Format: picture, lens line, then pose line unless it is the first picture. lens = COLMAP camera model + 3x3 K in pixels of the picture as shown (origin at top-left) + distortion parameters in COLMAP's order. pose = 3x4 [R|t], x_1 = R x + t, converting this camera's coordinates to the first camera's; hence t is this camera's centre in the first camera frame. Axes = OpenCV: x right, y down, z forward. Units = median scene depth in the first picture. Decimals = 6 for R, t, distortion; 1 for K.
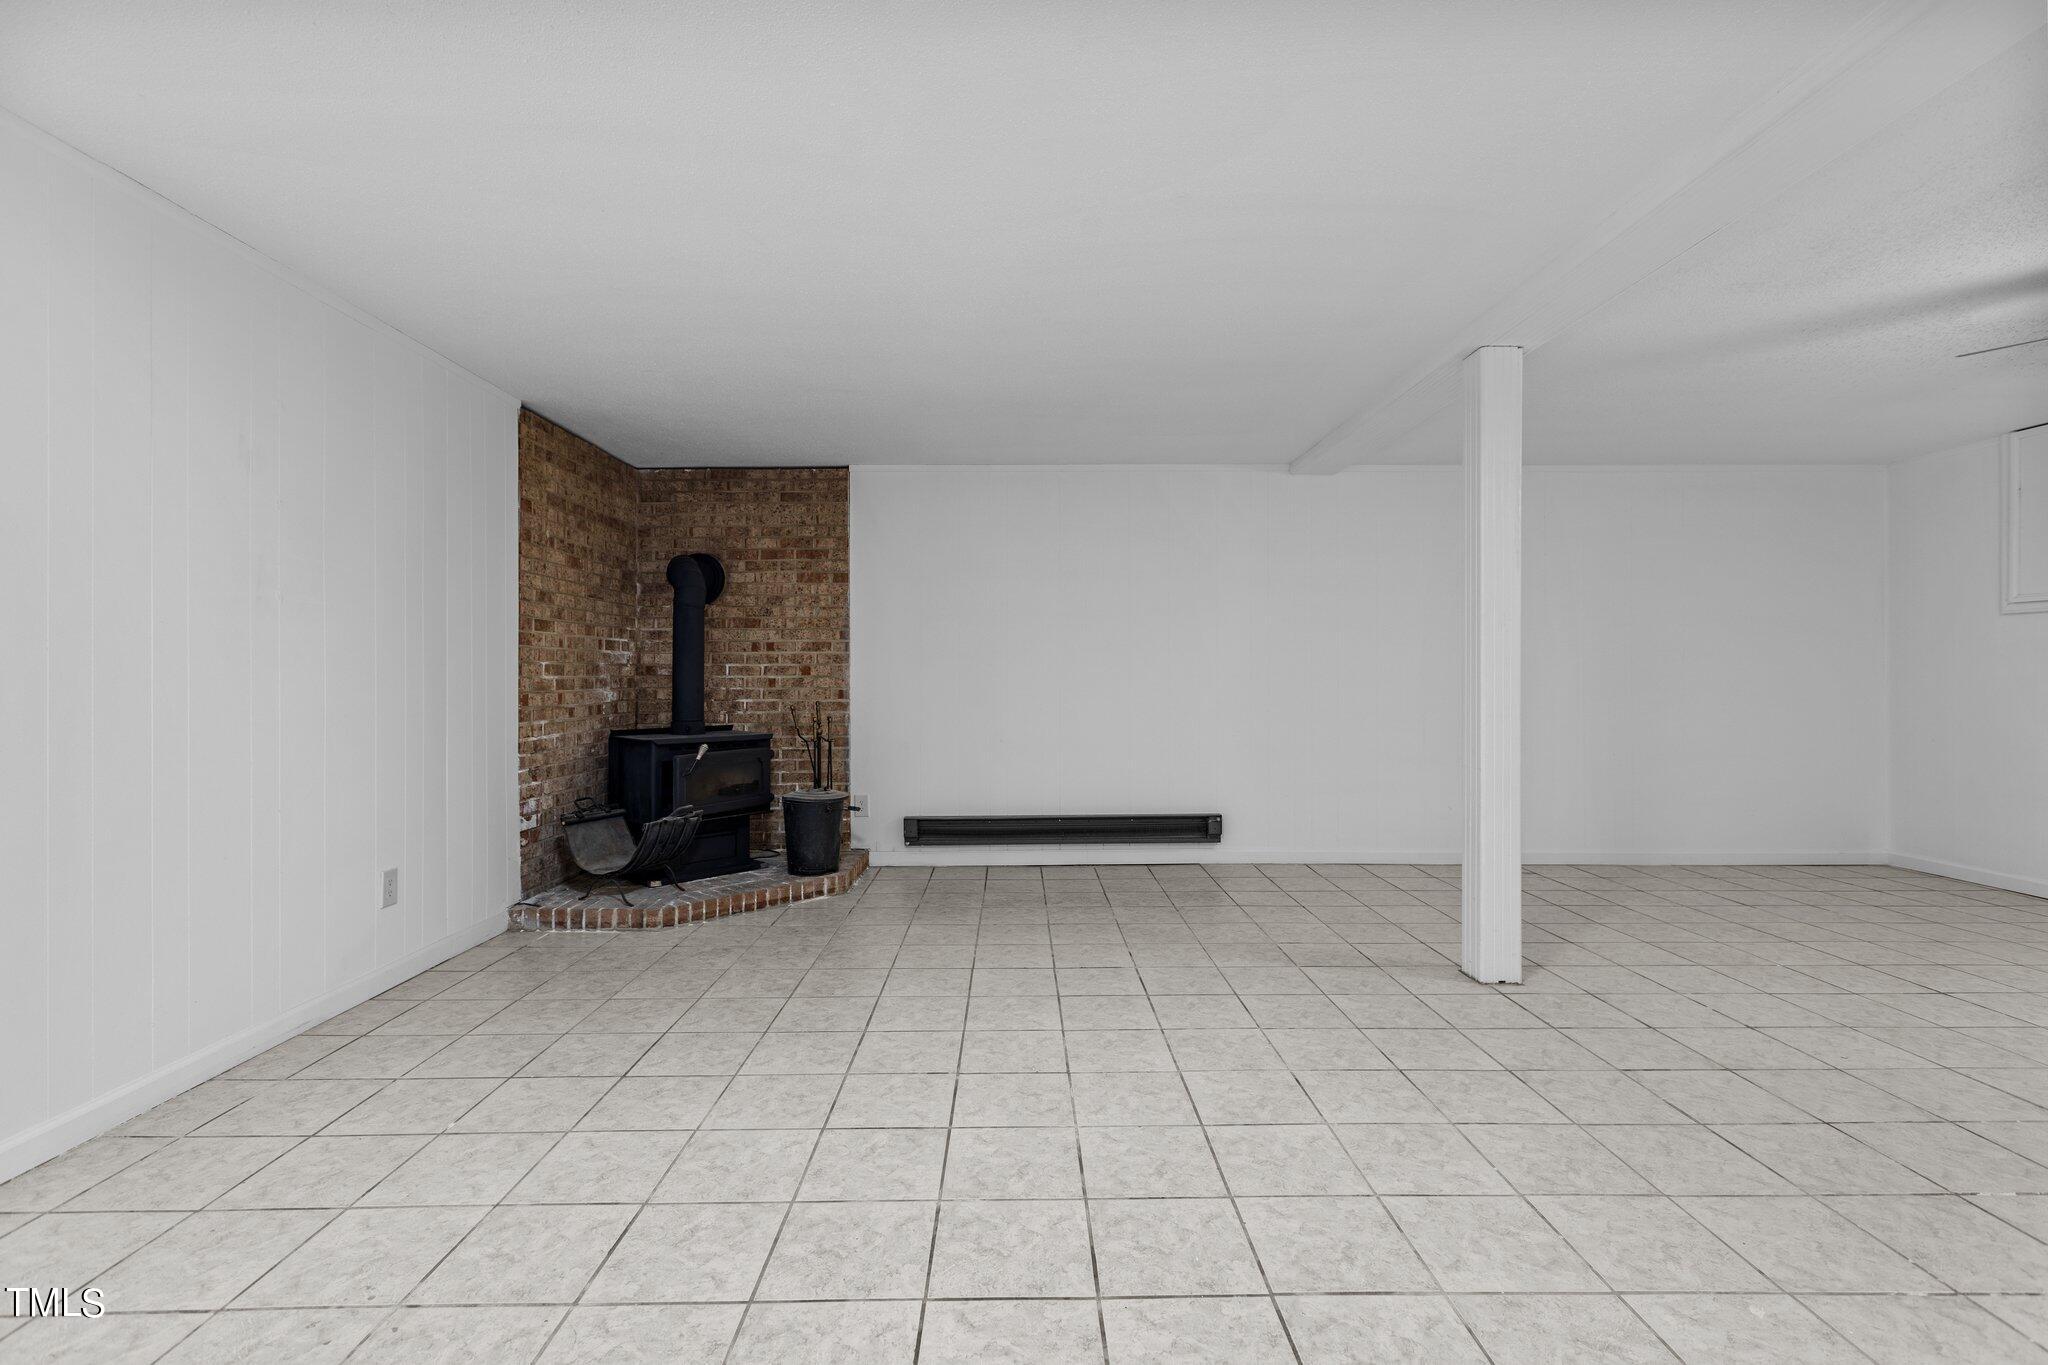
lens RADIAL K [[919.7, 0, 1025.7], [0, 919.7, 669.7], [0, 0, 1]] dist [0.001155, 0.000561]
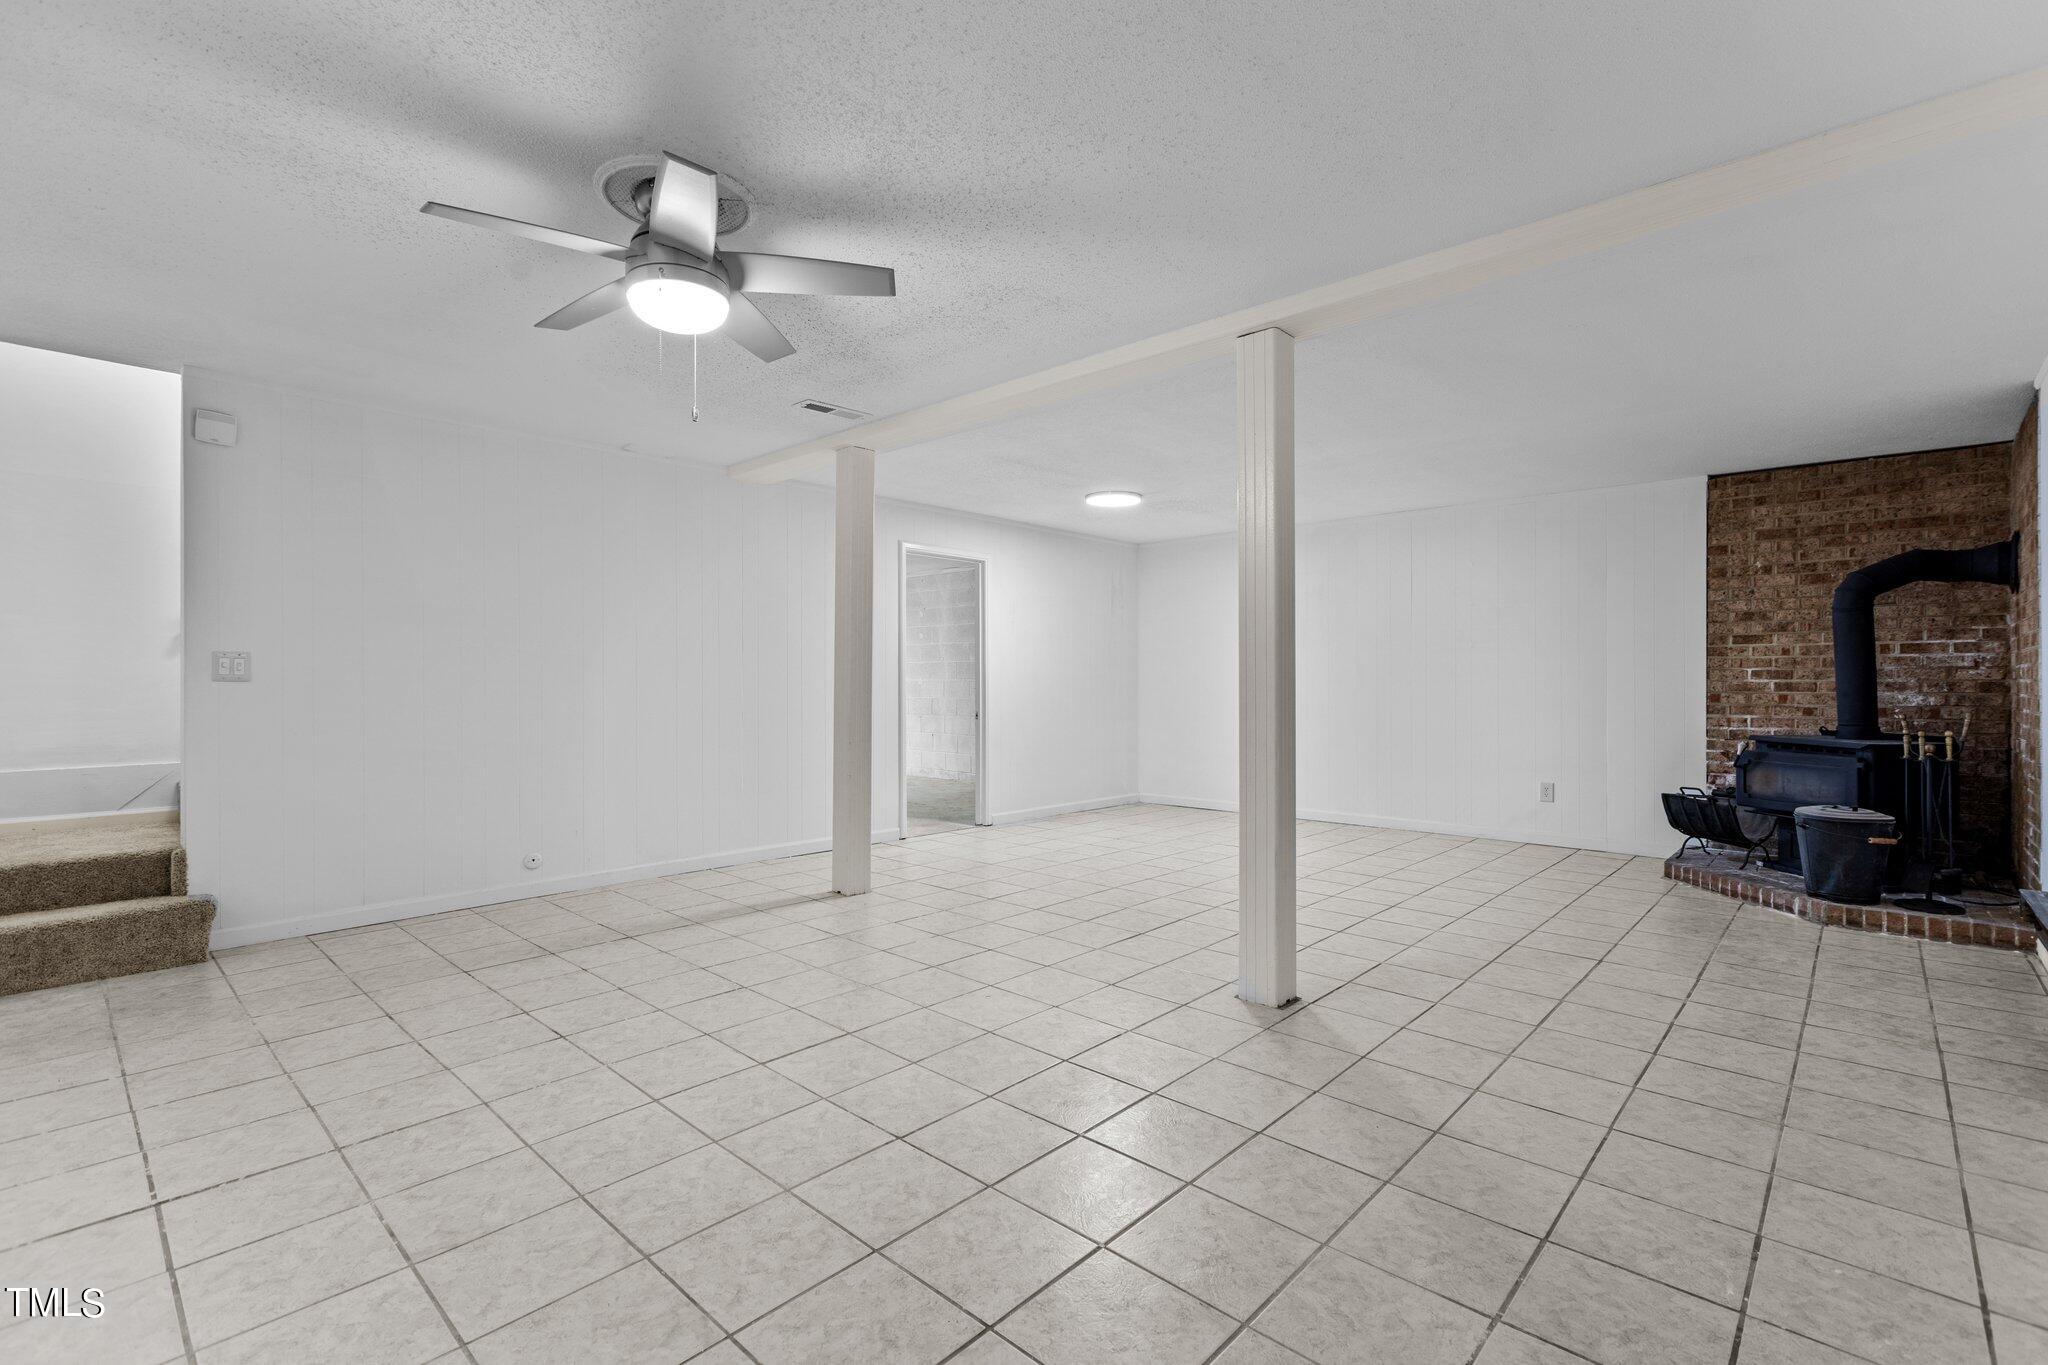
lens RADIAL K [[919.7, 0, 1024.2], [0, 919.7, 679.5], [0, 0, 1]] dist [0.001155, 0.000561]
pose [[-0.687916, -0.000516, -0.725790, 0.998040], [0.002844, 0.999990, -0.003407, 0.007465], [0.725784, -0.004408, -0.687908, 1.075932]]
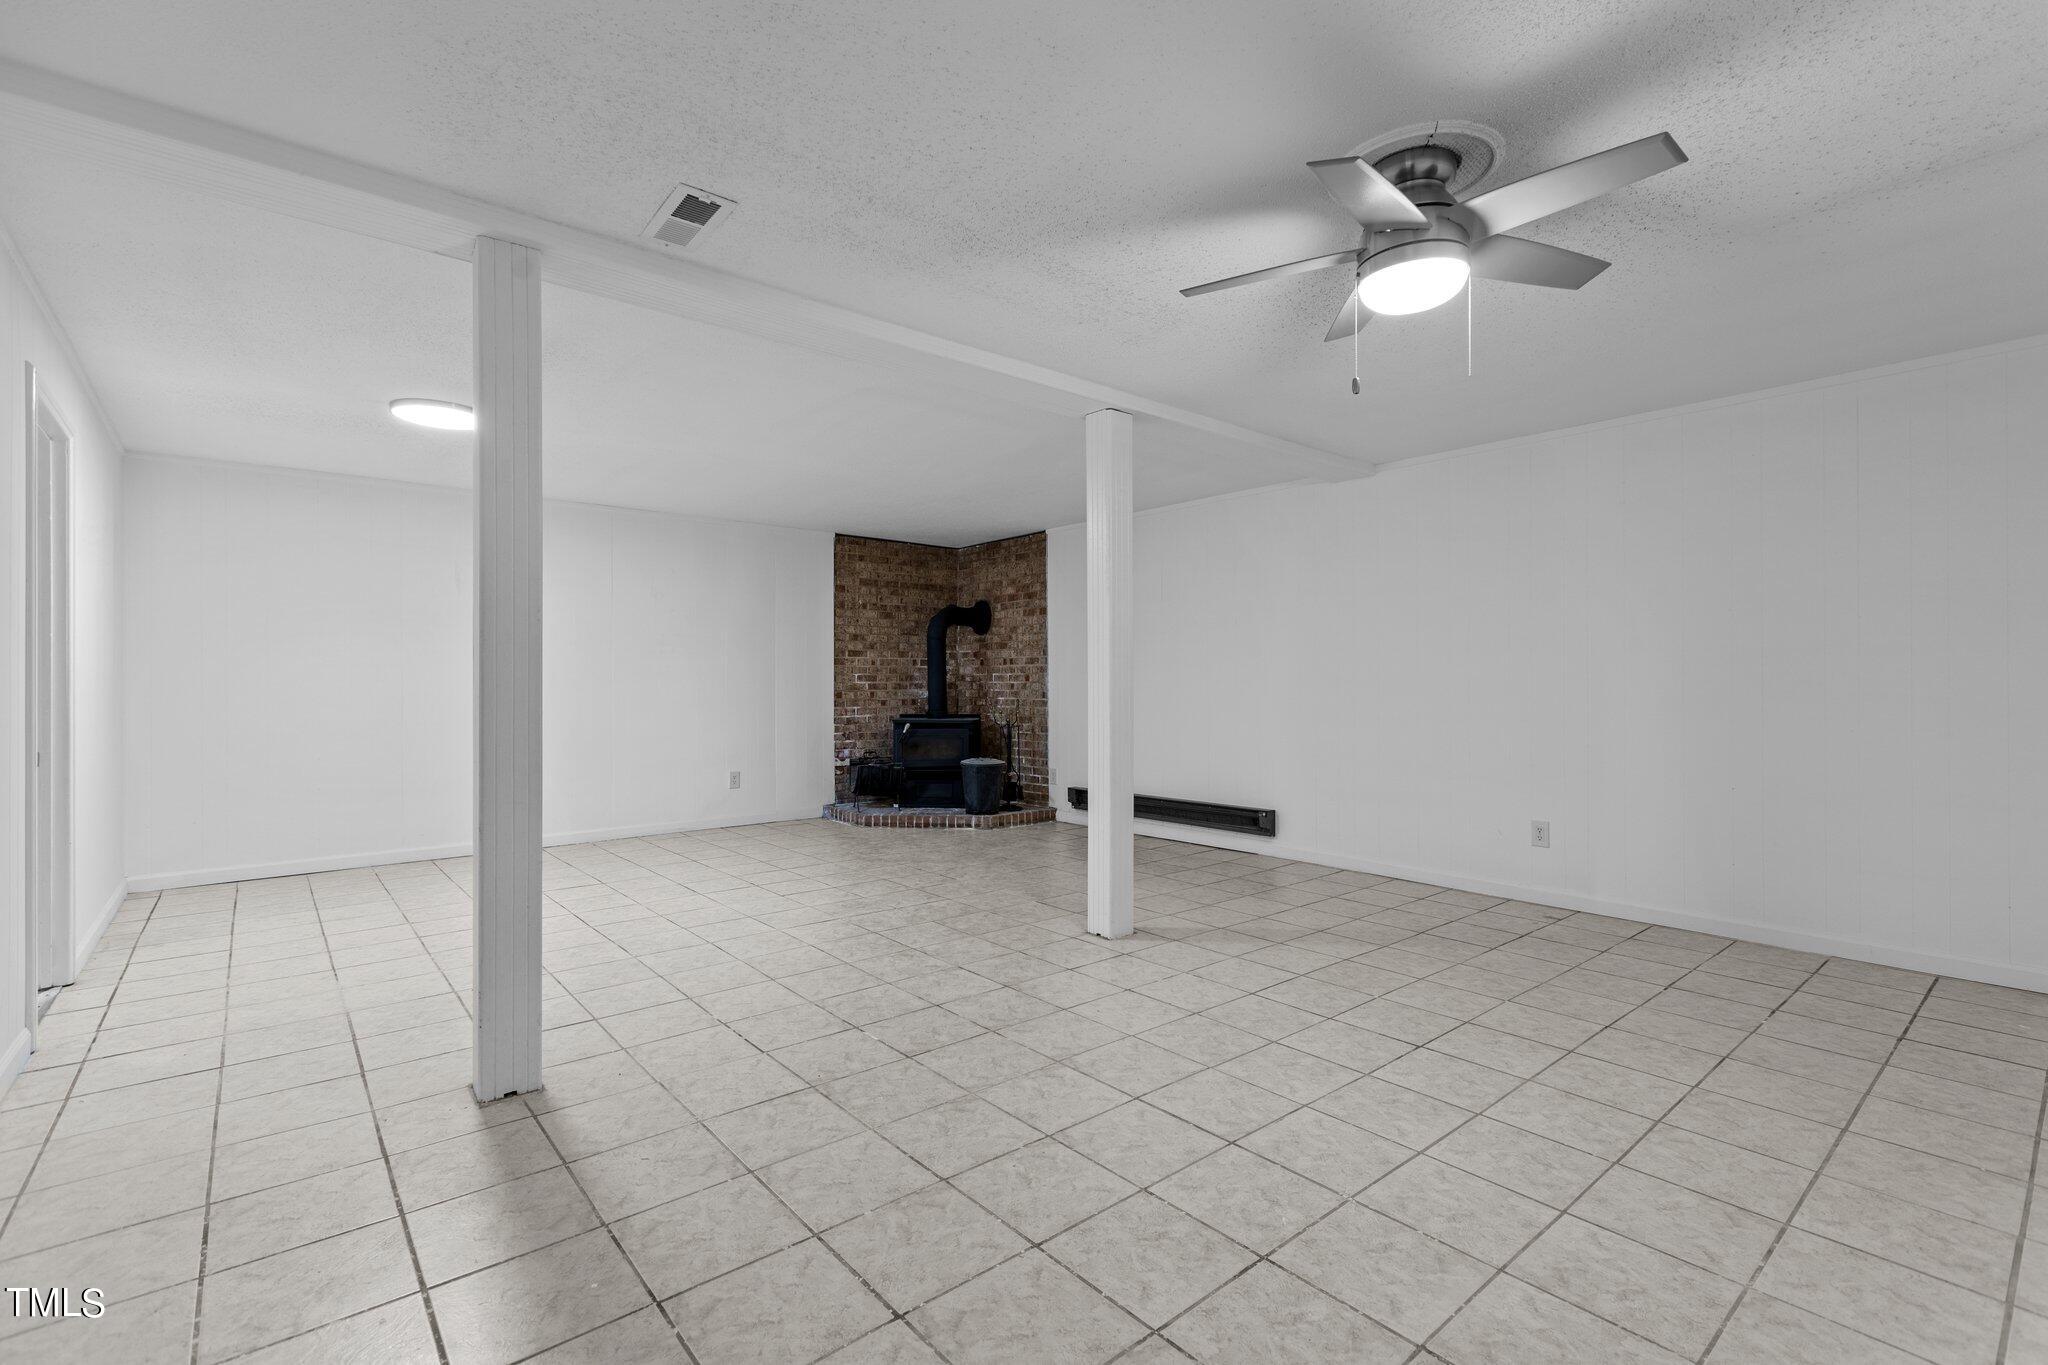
lens RADIAL K [[919.7, 0, 1025.0], [0, 919.7, 673.6], [0, 0, 1]] dist [0.001155, 0.000561]
pose [[0.635421, -0.006492, -0.772139, 0.999614], [0.005711, 0.999977, -0.003708, -0.000630], [0.772145, -0.002054, 0.635443, 0.110549]]
